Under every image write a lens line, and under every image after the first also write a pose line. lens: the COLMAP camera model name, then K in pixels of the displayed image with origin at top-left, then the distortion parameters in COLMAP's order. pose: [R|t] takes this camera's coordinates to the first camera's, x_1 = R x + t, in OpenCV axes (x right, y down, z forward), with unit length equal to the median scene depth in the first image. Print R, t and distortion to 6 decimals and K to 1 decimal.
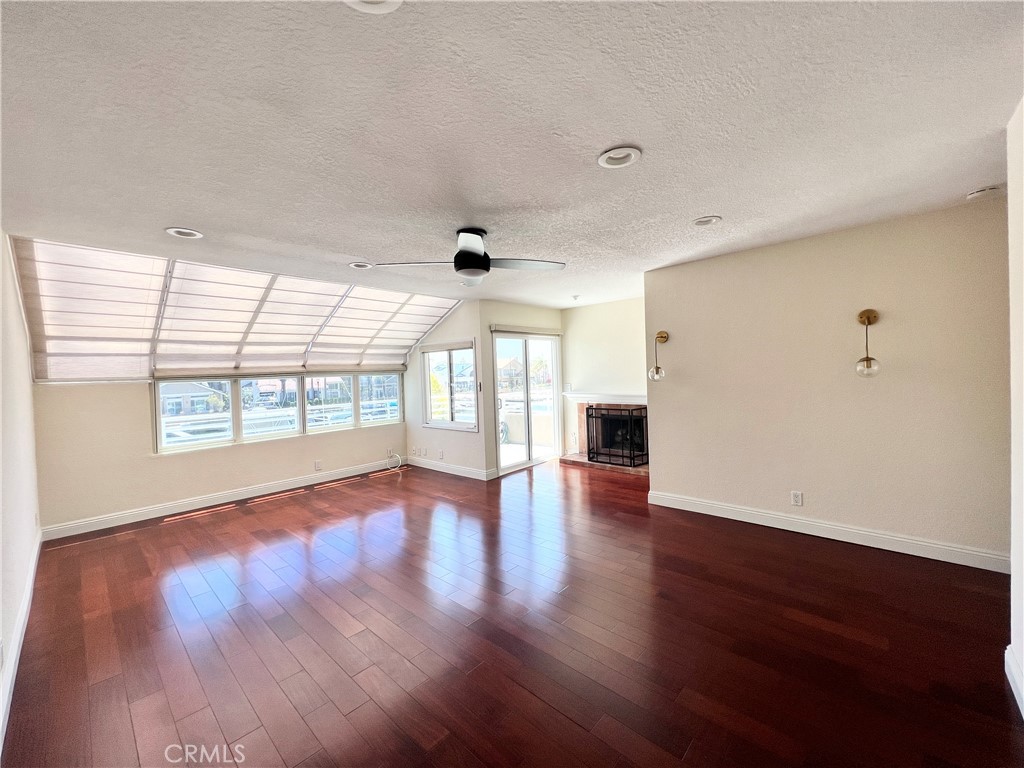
lens RADIAL K [[411.9, 0, 512.3], [0, 411.9, 378.1], [0, 0, 1]] dist [0.001092, 0.000374]
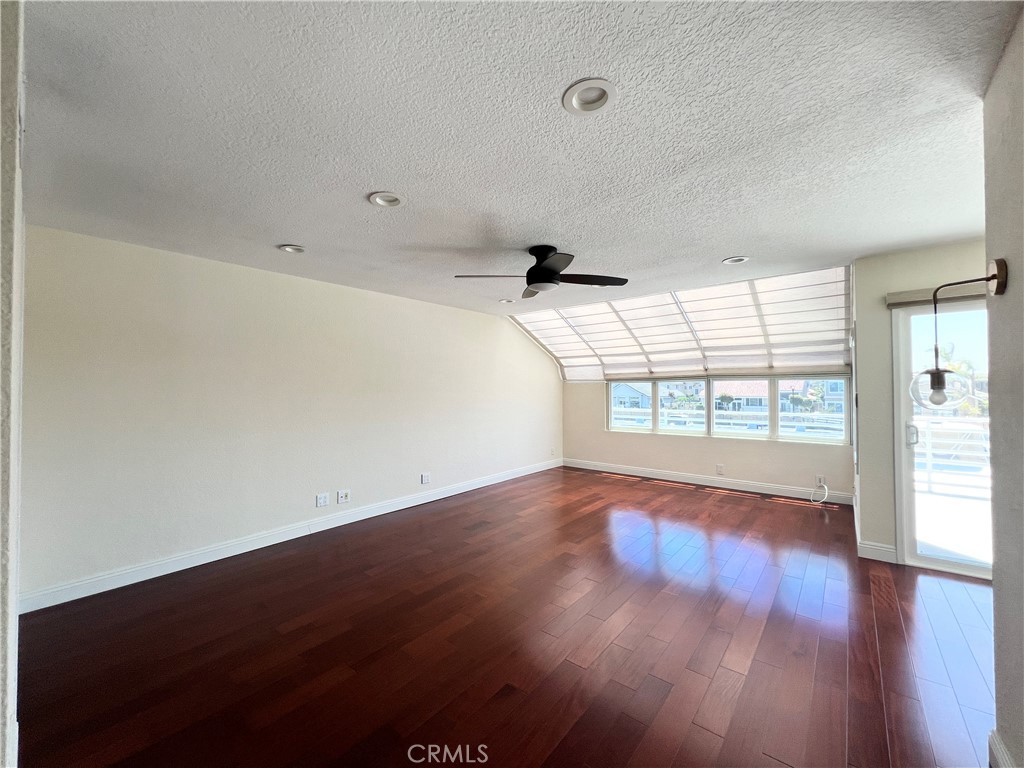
lens RADIAL K [[411.9, 0, 510.9], [0, 411.9, 385.9], [0, 0, 1]] dist [0.001092, 0.000374]
pose [[0.062410, 0.031420, -0.997556, 0.529088], [-0.004439, 0.999503, 0.031203, -0.020560], [0.998041, 0.002480, 0.062518, 0.469870]]
